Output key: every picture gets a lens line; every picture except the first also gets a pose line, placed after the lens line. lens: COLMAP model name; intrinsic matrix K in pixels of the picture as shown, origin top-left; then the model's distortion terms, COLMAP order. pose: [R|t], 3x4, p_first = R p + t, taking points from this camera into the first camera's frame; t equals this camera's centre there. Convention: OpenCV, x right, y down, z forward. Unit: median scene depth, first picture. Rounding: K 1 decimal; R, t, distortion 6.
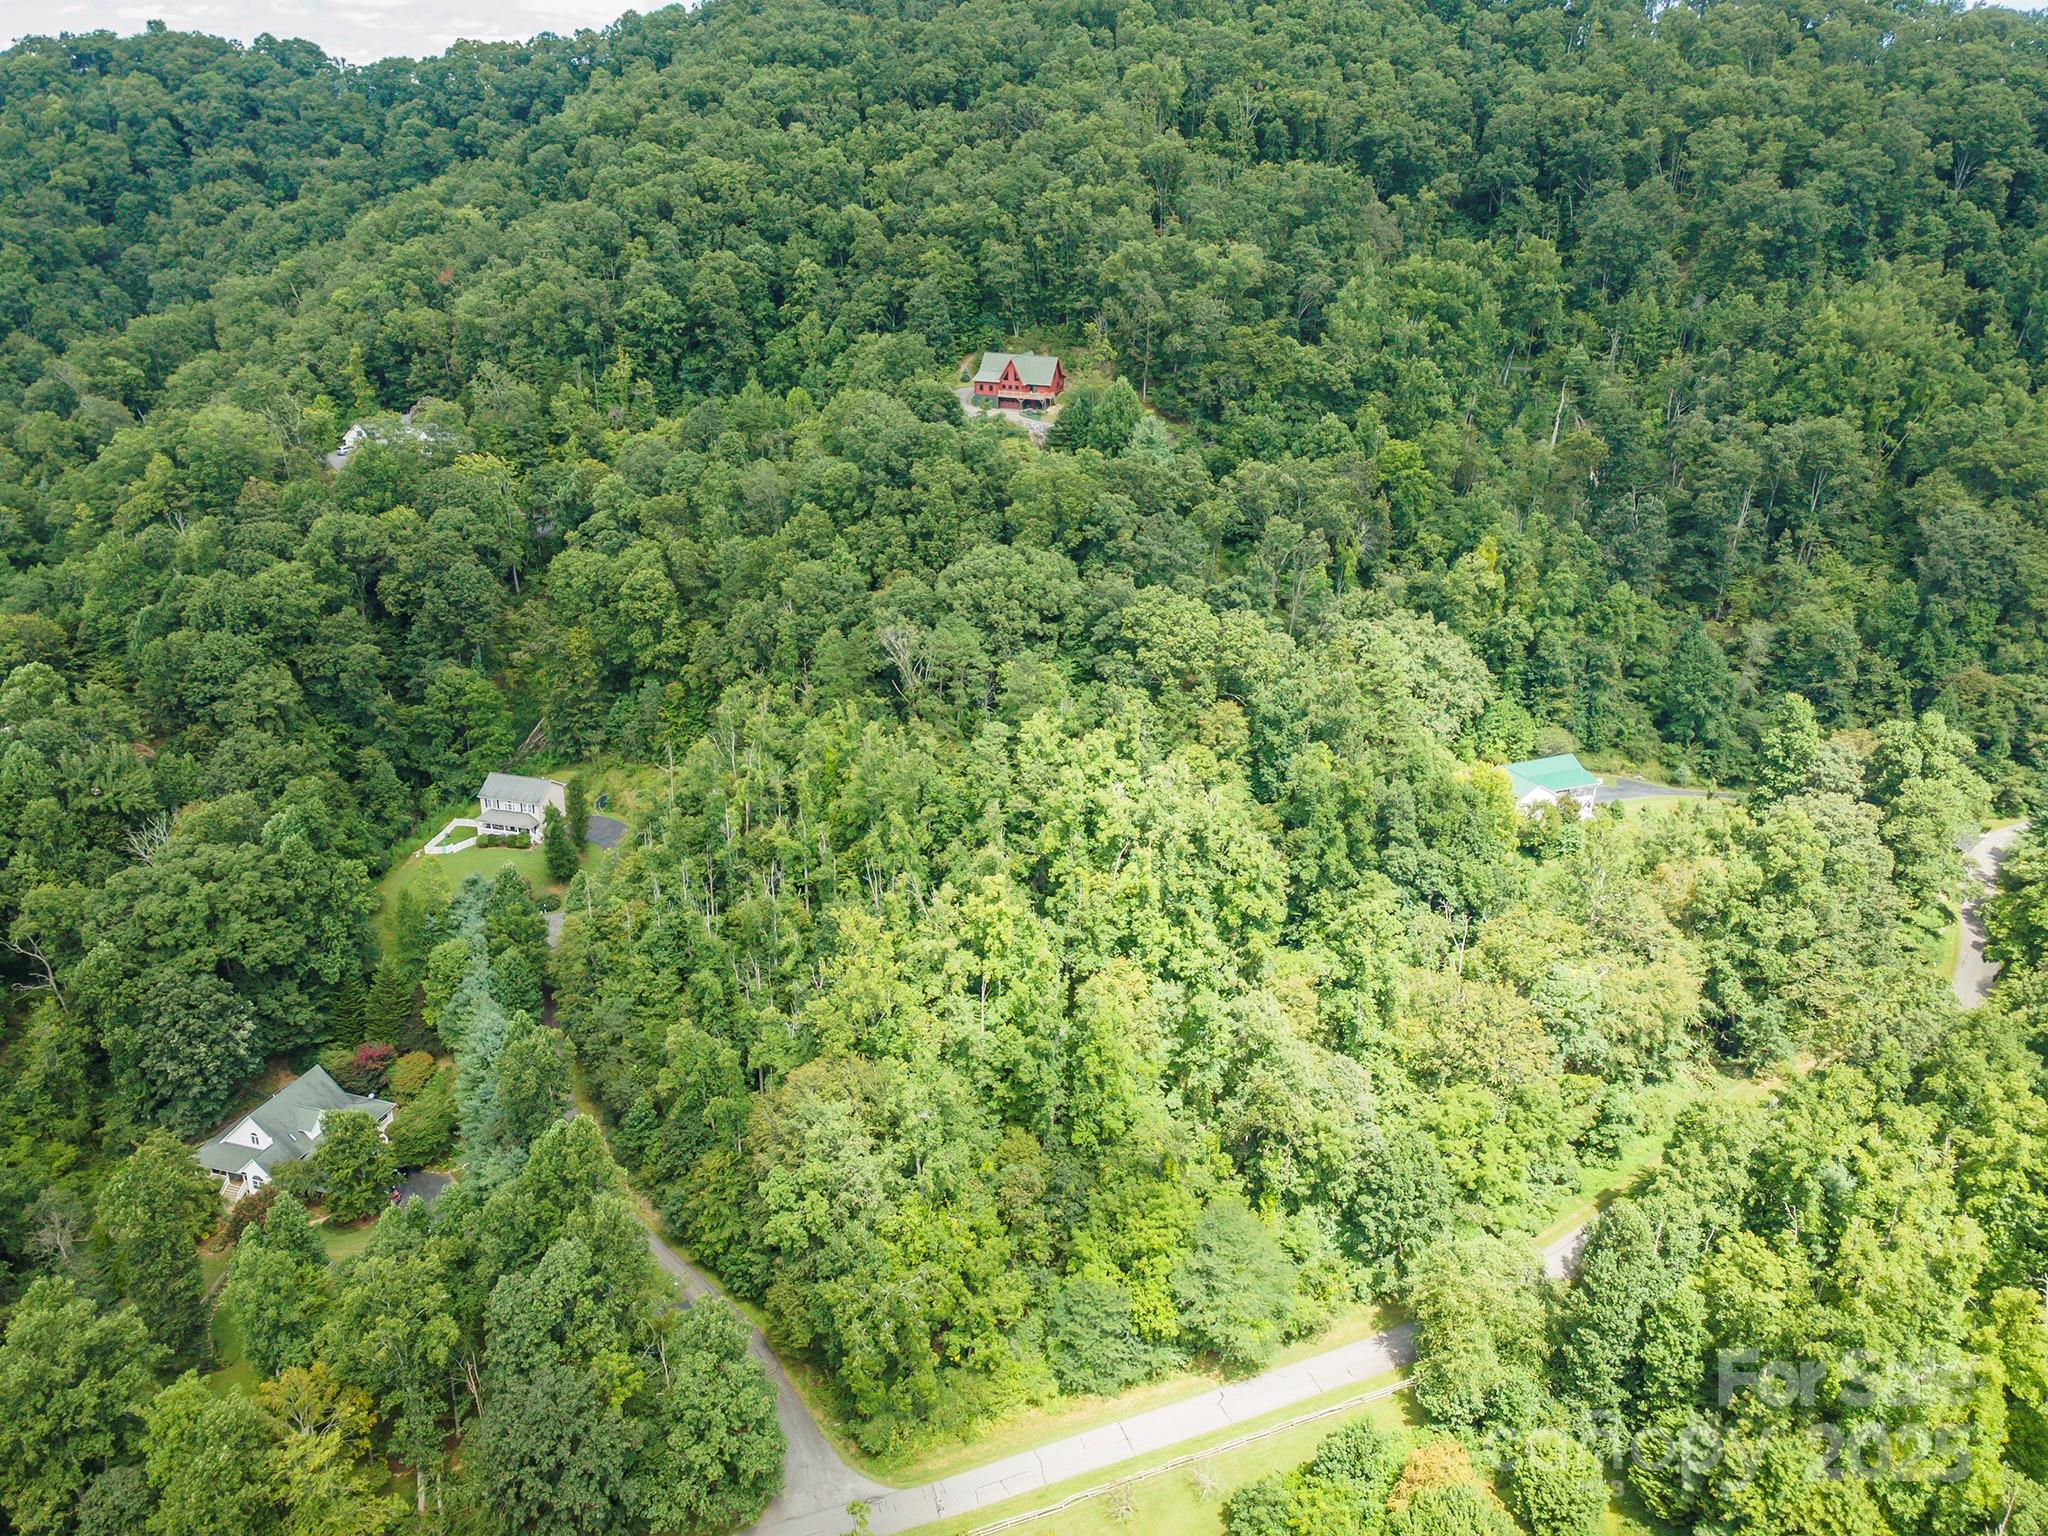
lens RADIAL K [[1484.2, 0, 1017.8], [0, 1484.2, 765.9], [0, 0, 1]] dist [0.039577, 0.020246]
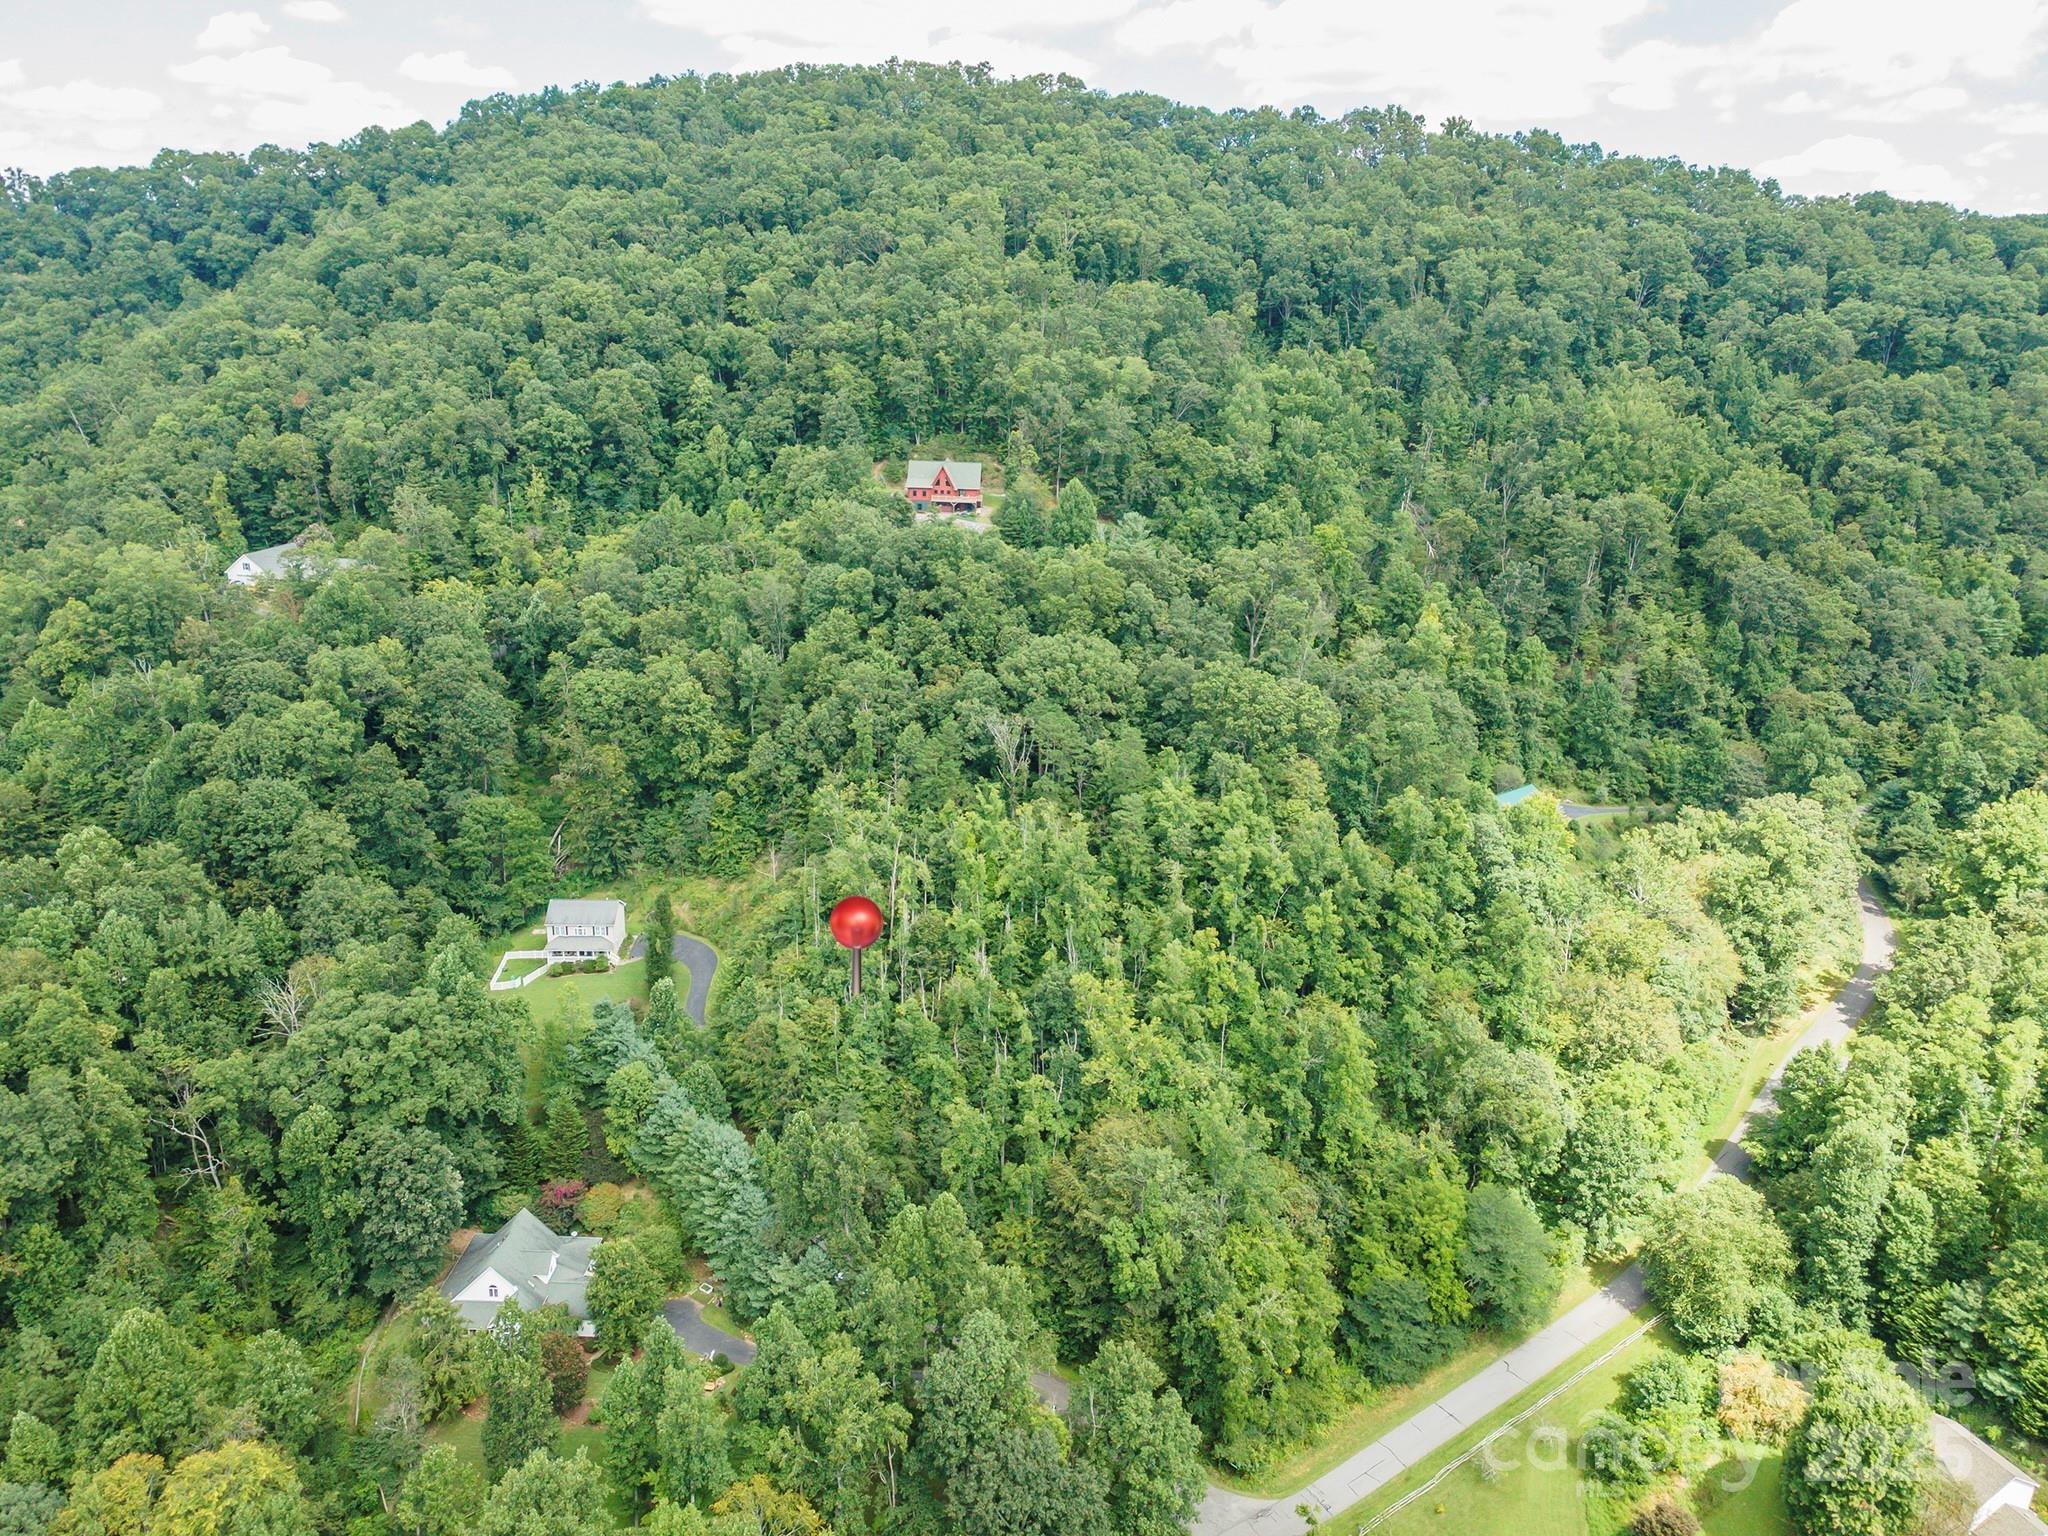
lens RADIAL K [[1484.2, 0, 1017.2], [0, 1484.2, 760.6], [0, 0, 1]] dist [0.039577, 0.020246]
pose [[0.964965, -0.082038, 0.249223, -0.279410], [0.098690, 0.993595, -0.055048, -0.001843], [-0.243111, 0.077715, 0.966880, -0.021253]]
